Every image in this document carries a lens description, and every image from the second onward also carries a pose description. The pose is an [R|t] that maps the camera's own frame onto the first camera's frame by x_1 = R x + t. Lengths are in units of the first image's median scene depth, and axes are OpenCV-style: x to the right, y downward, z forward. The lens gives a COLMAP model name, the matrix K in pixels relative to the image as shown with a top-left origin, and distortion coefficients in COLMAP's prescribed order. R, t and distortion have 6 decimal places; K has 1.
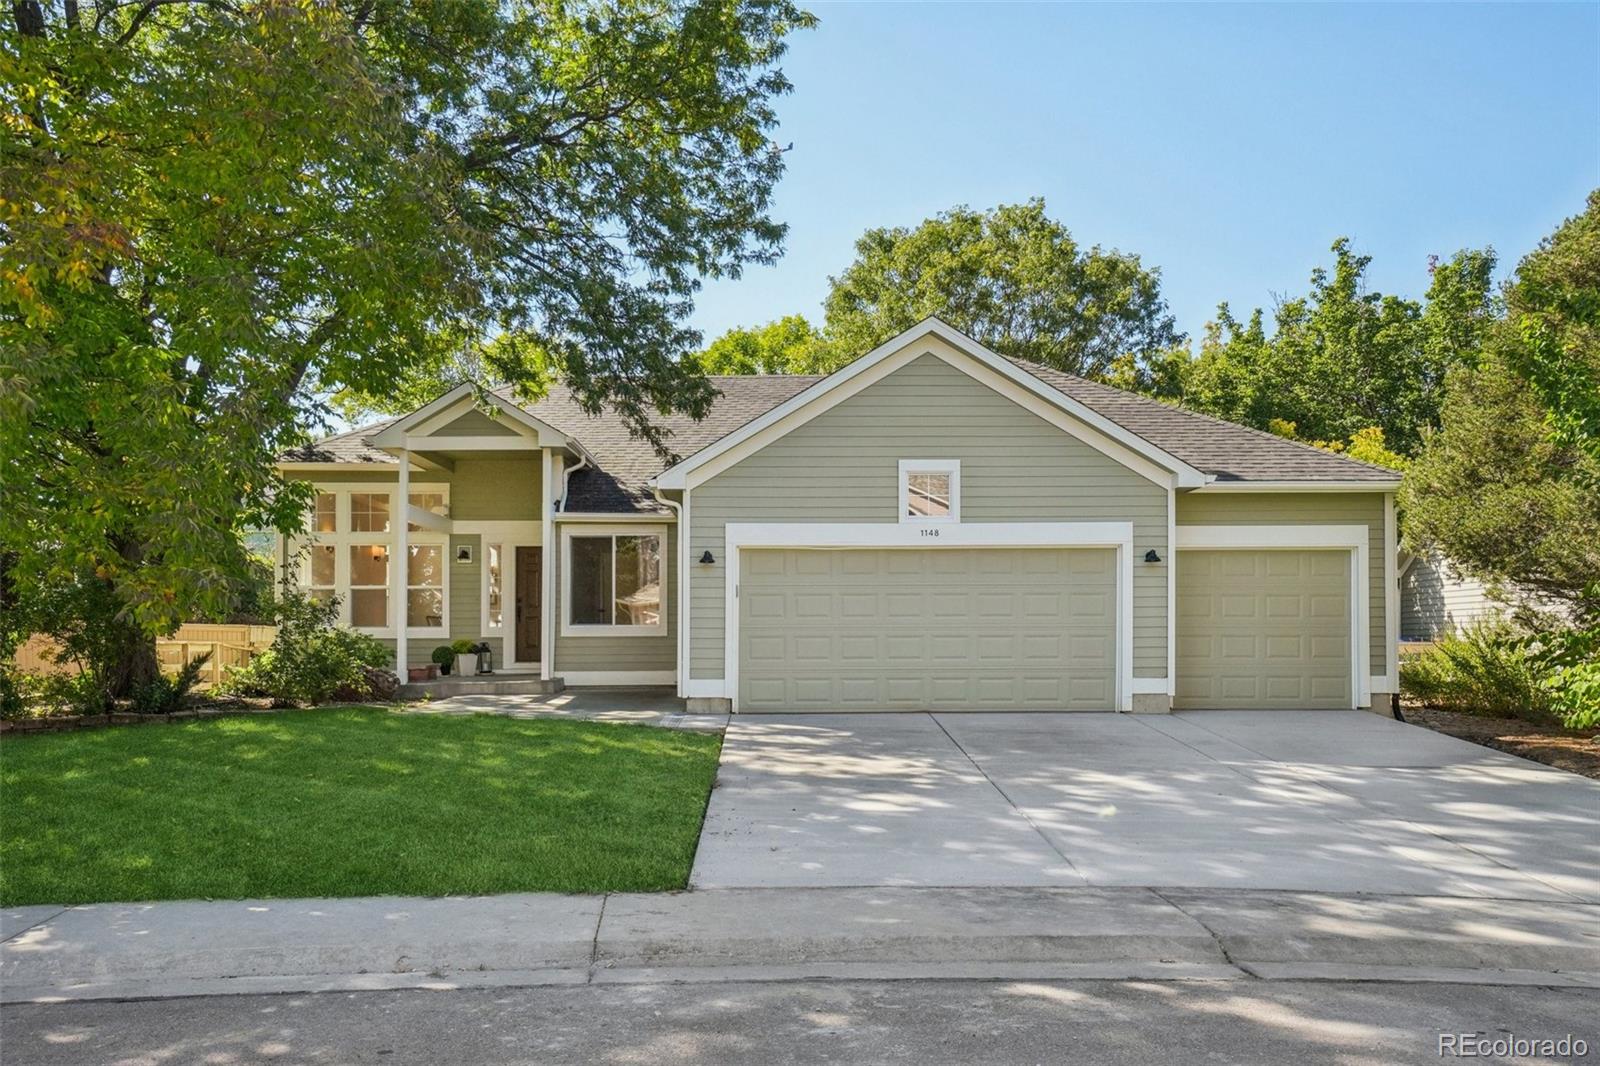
lens RADIAL K [[1235.9, 0, 788.2], [0, 1235.9, 610.0], [0, 0, 1]] dist [0.035757, 0.010896]
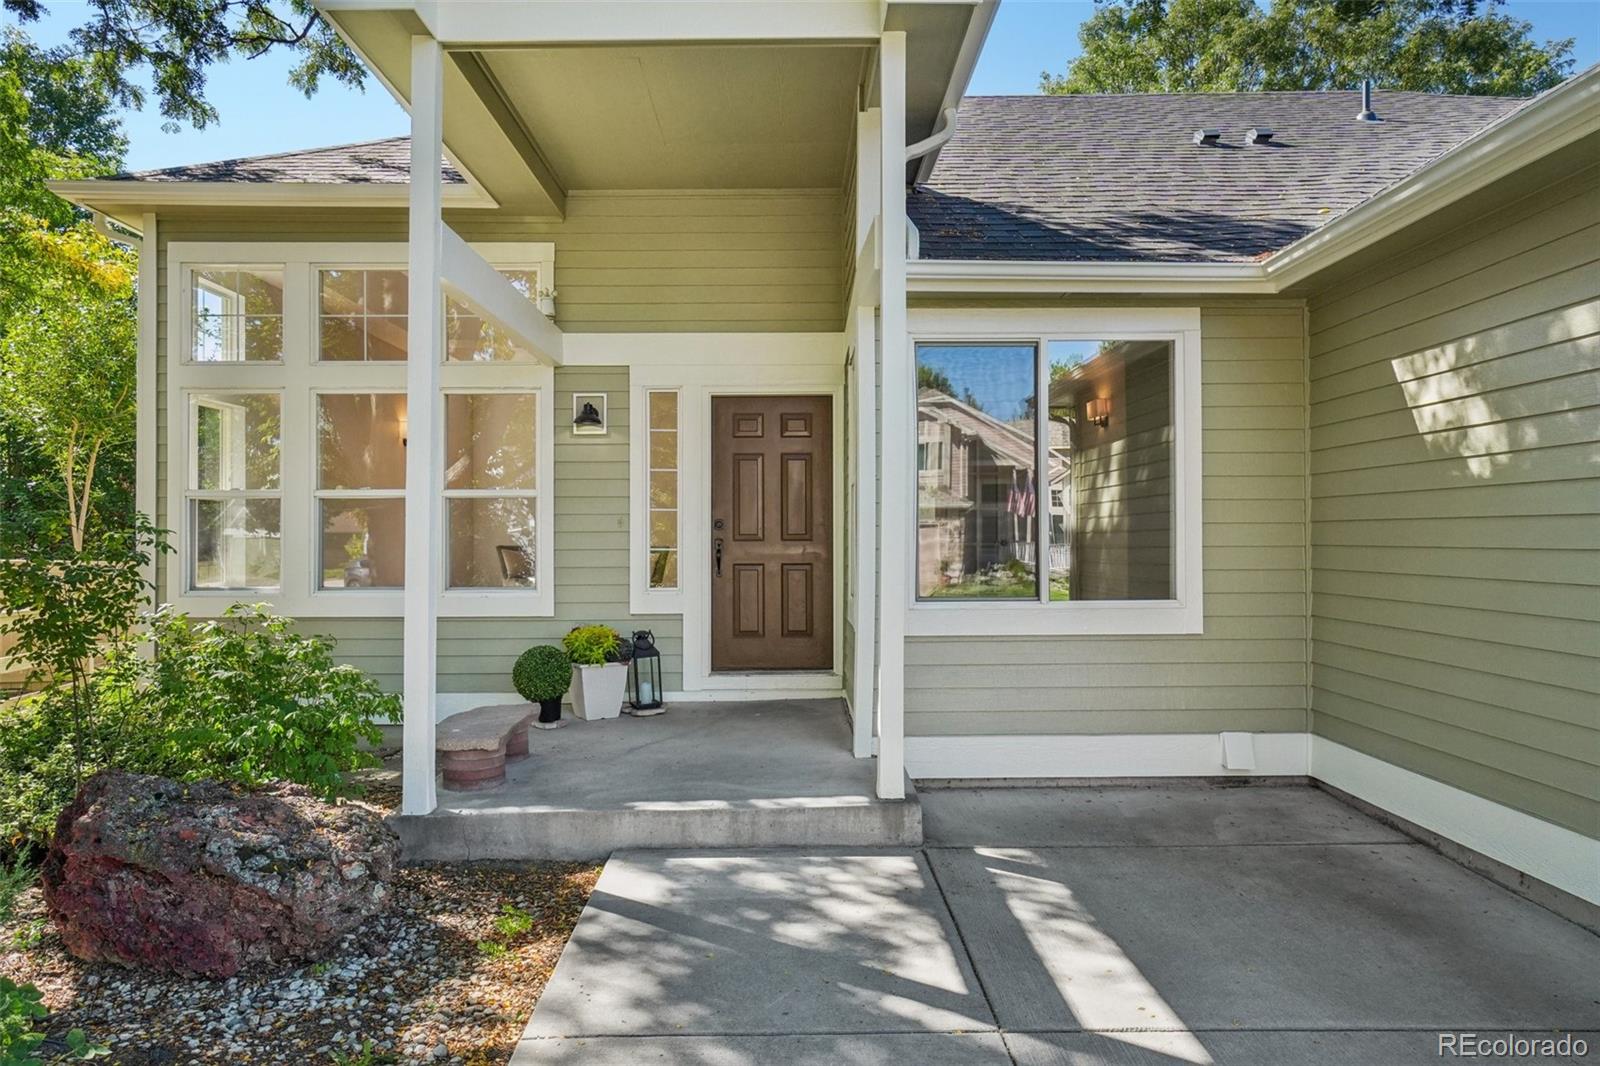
lens RADIAL K [[1076.6, 0, 799.2], [0, 1076.6, 528.3], [0, 0, 1]] dist [0.003558, -0.000858]
pose [[0.999907, 0.000264, -0.013625, -0.234413], [-0.000186, 0.999983, 0.005755, -0.010795], [0.013626, -0.005752, 0.999891, 0.805578]]
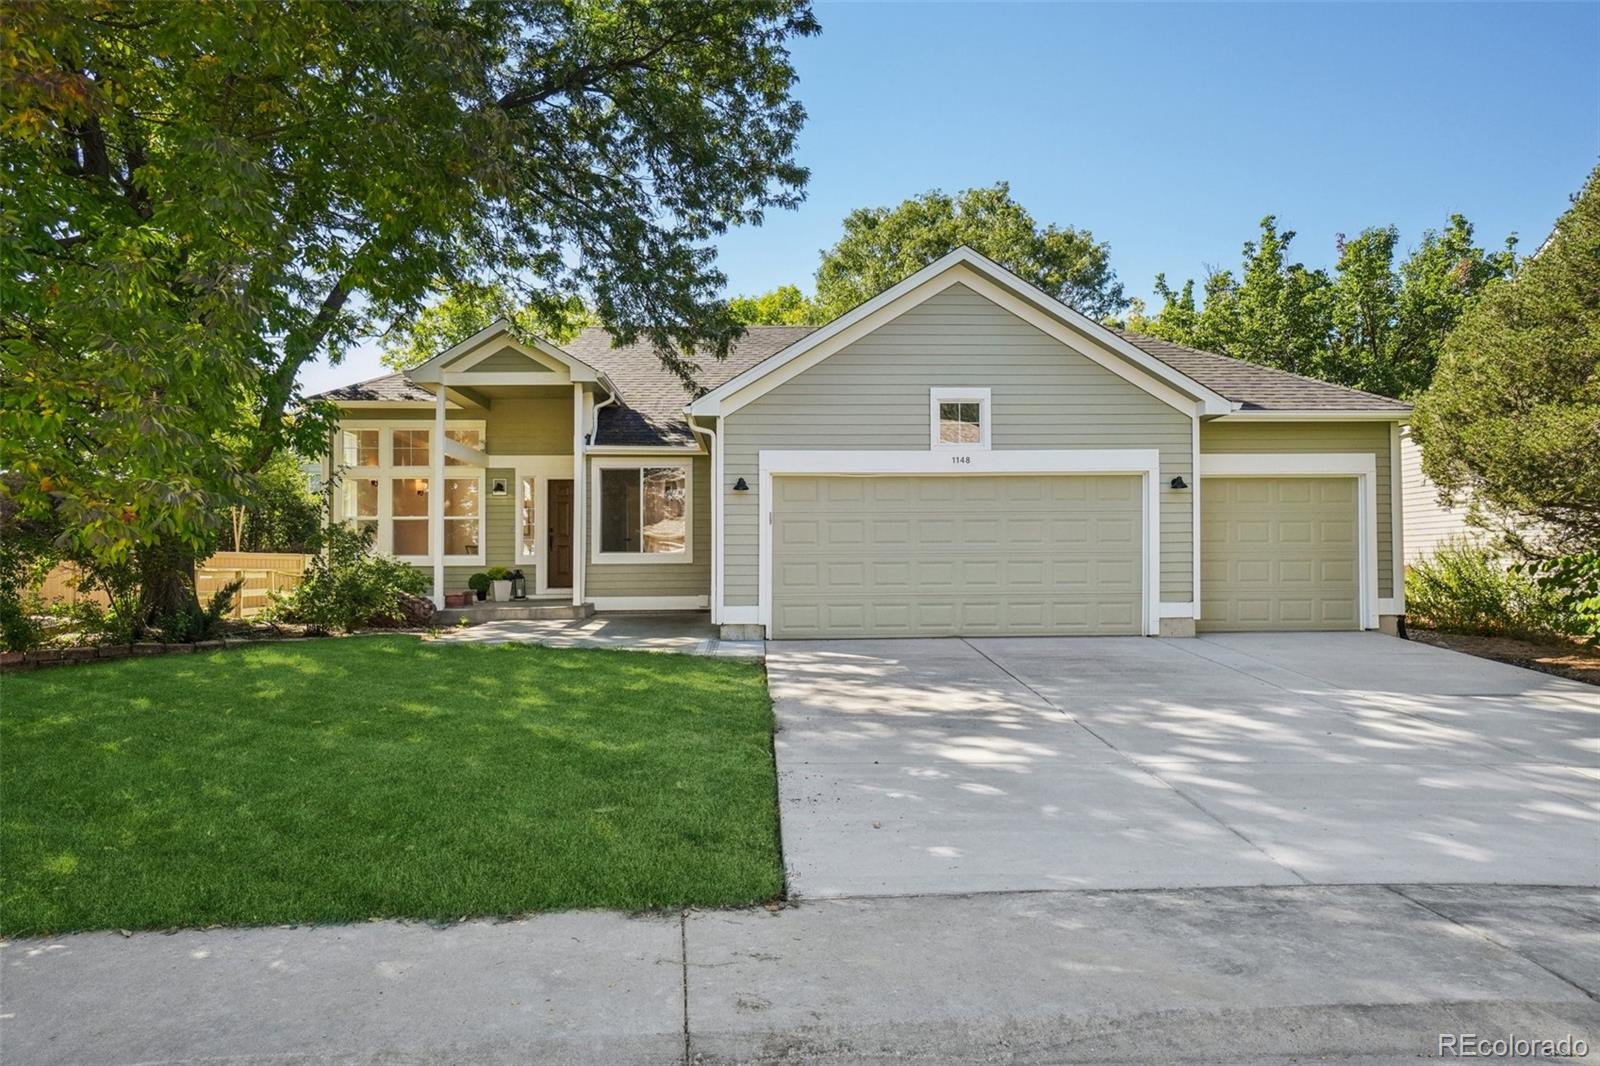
lens RADIAL K [[990.8, 0, 791.8], [0, 990.8, 533.5], [0, 0, 1]] dist [0.006124, 0.000999]
pose [[0.999621, -0.002600, 0.027409, -0.041811], [0.002842, 0.999957, -0.008781, 0.004289], [-0.027385, 0.008856, 0.999586, 0.175087]]
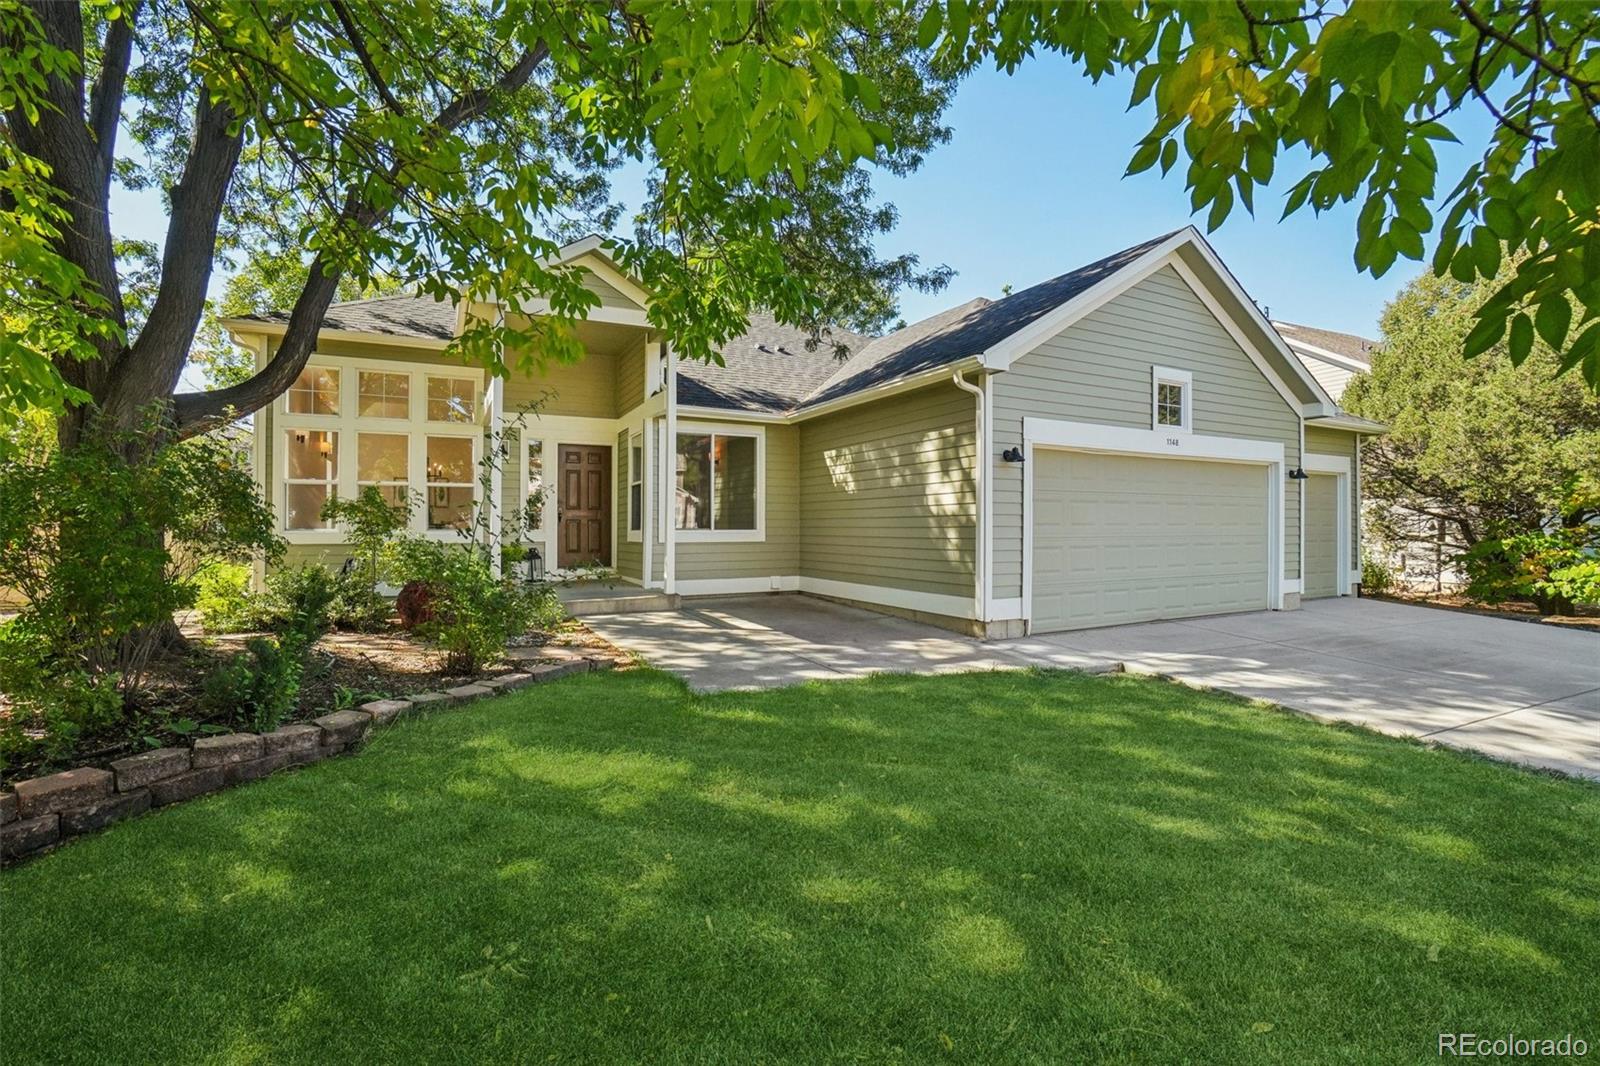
lens RADIAL K [[713.5, 0, 774.5], [0, 713.5, 520.8], [0, 0, 1]] dist [-0.043400, 0.011139]
pose [[0.902277, 0.005511, 0.431121, -0.381404], [-0.011745, 0.999861, 0.011801, -0.001873], [-0.430996, -0.015711, 0.902217, 0.564072]]
